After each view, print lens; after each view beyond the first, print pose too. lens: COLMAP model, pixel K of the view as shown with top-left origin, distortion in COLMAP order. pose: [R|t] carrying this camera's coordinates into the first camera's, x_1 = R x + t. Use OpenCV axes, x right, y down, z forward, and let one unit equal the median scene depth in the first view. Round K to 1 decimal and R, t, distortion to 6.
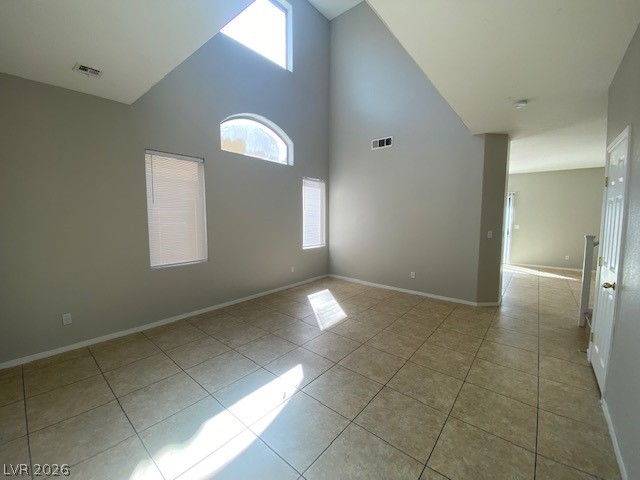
lens RADIAL K [[261.2, 0, 320.8], [0, 261.2, 235.7], [0, 0, 1]] dist [0.038481, -0.025712]
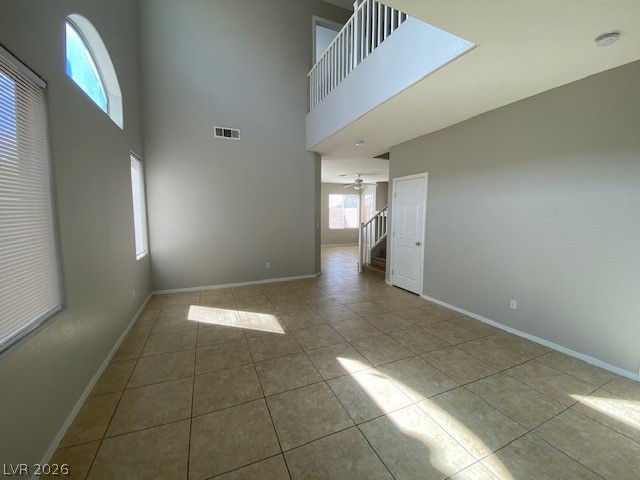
lens RADIAL K [[261.2, 0, 320.8], [0, 261.2, 235.7], [0, 0, 1]] dist [0.038481, -0.025712]
pose [[0.445730, -0.081774, 0.891424, -0.627389], [0.068958, 0.995996, 0.056887, -0.025263], [-0.892507, 0.036115, 0.449585, 0.381397]]
